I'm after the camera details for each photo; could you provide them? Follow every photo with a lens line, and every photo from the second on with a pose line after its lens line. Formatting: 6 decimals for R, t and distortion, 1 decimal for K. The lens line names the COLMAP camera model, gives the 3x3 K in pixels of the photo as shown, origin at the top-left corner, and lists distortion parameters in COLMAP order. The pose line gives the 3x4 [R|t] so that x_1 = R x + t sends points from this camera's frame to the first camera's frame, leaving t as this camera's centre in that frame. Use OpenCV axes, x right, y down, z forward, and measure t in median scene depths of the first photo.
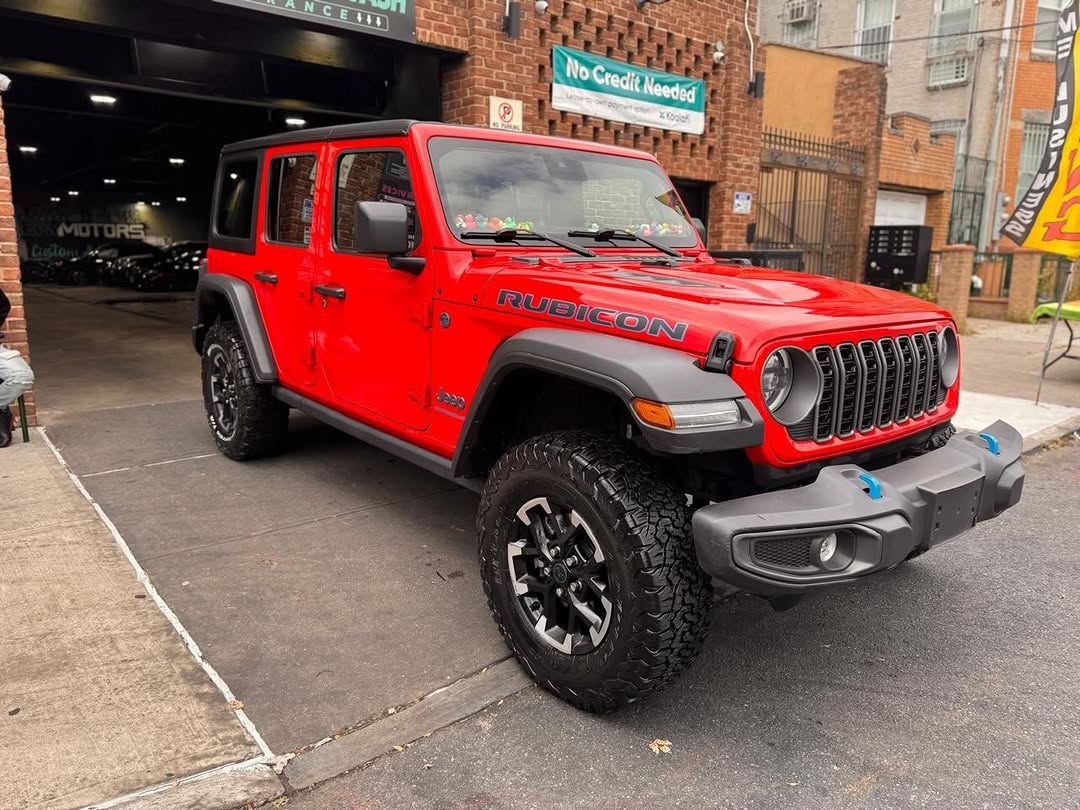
lens RADIAL K [[772.1, 0, 537.5], [0, 772.1, 420.1], [0, 0, 1]] dist [-0.000395, 0.001199]
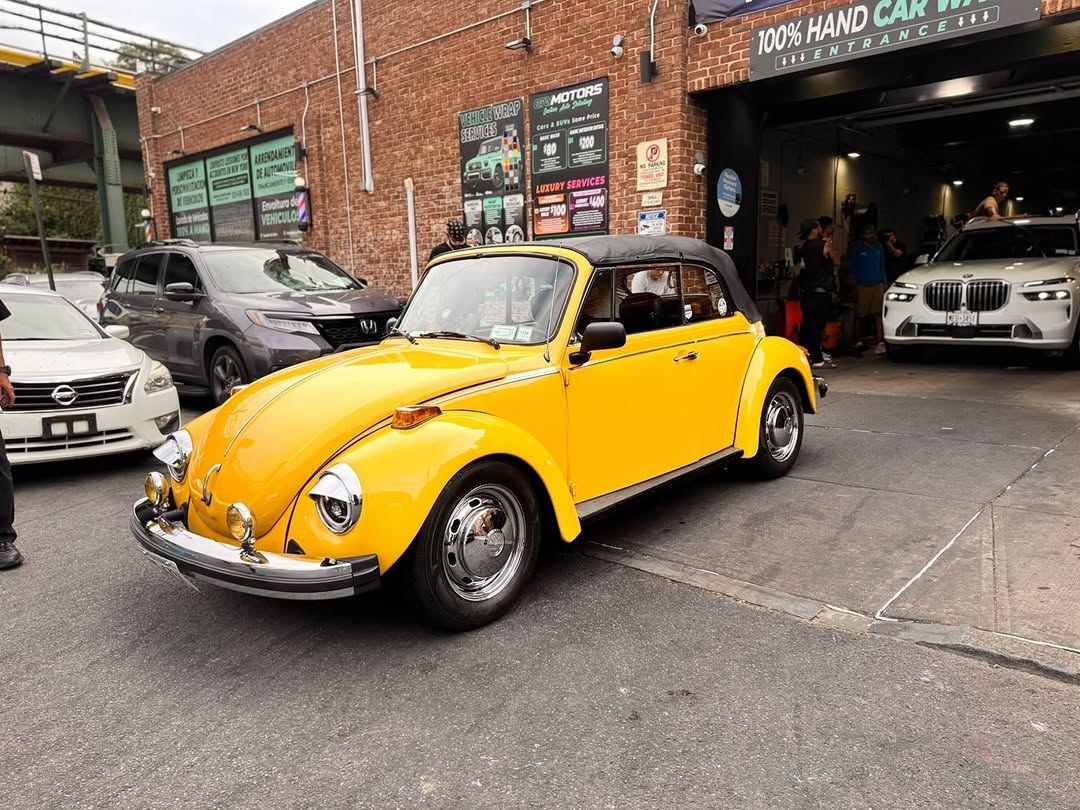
lens RADIAL K [[782.4, 0, 546.4], [0, 782.4, 410.1], [0, 0, 1]] dist [0.057982, -0.067159]
pose [[0.128228, 0.146256, -0.980901, 0.601077], [-0.176407, 0.976657, 0.122562, -0.060030], [0.975929, 0.157322, 0.151036, 0.334485]]
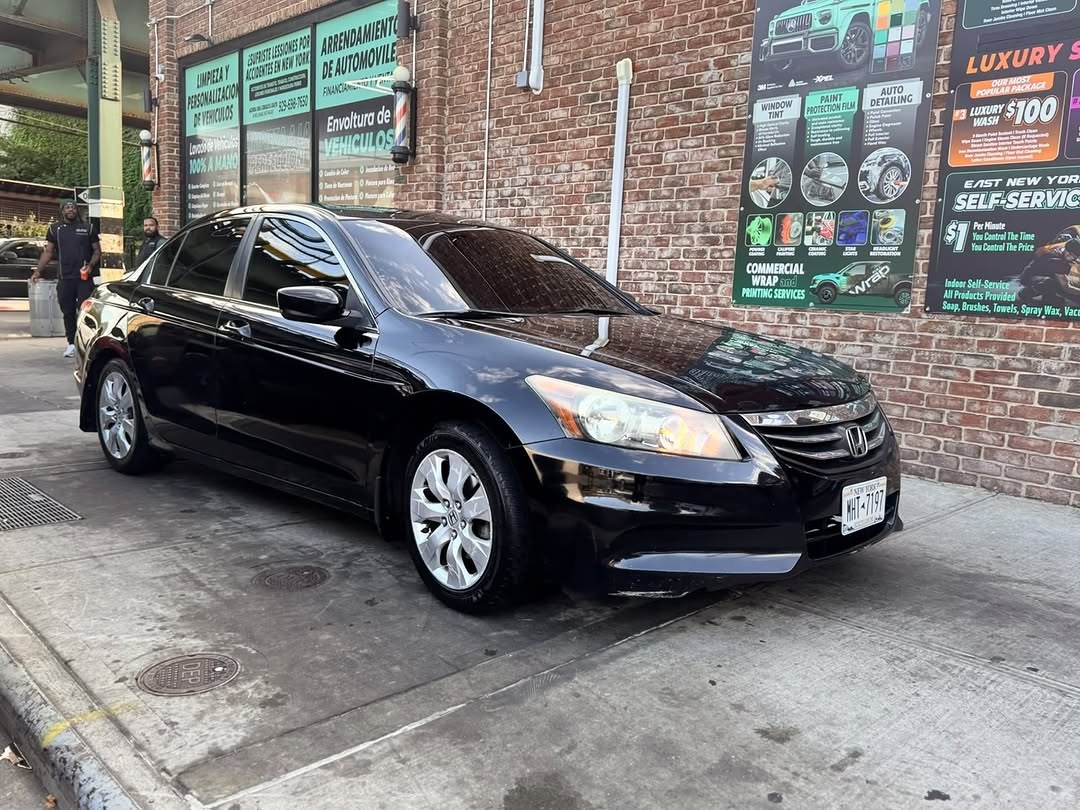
lens RADIAL K [[893.7, 0, 543.8], [0, 893.7, 403.7], [0, 0, 1]] dist [0.089600, -0.121713]
pose [[0.057063, 0.123347, -0.990722, -0.018357], [-0.248001, 0.962986, 0.105609, -0.015514], [0.967078, 0.239673, 0.085541, 0.175289]]
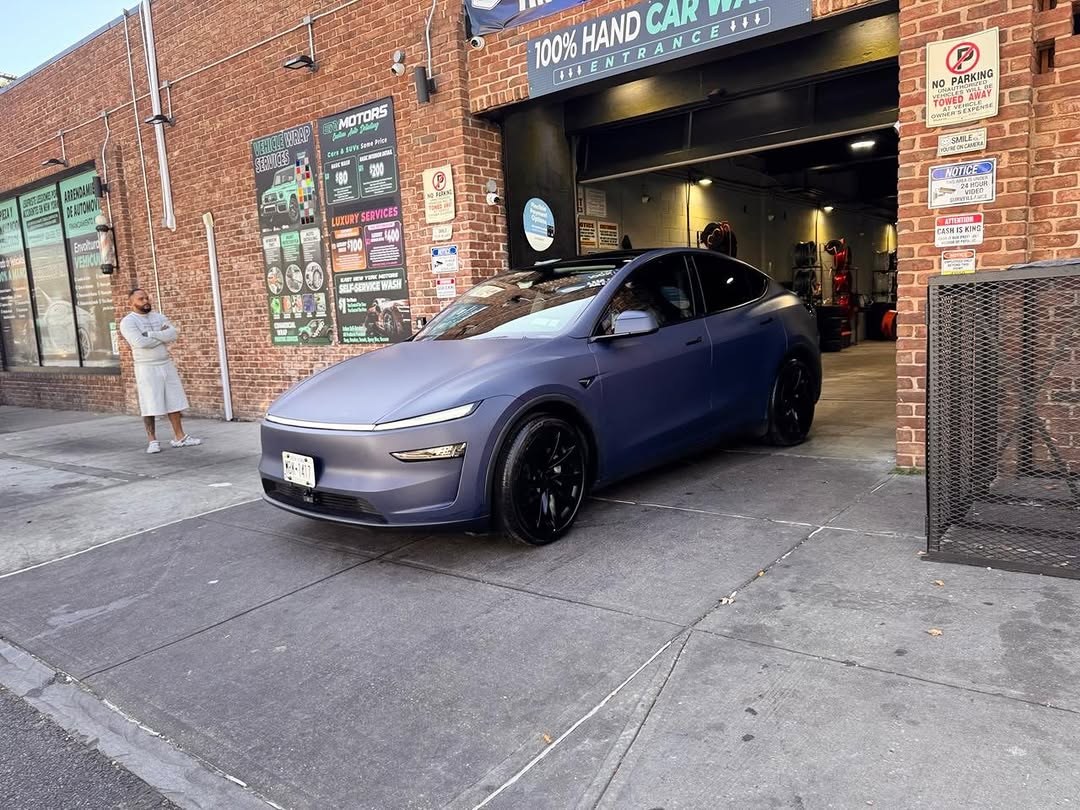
lens RADIAL K [[778.0, 0, 540.6], [0, 778.0, 407.3], [0, 0, 1]] dist [0.053454, -0.065123]
pose [[0.198320, 0.099739, -0.975049, 0.492242], [-0.146248, 0.986684, 0.071183, -0.109403], [0.969165, 0.128482, 0.210265, 0.532986]]
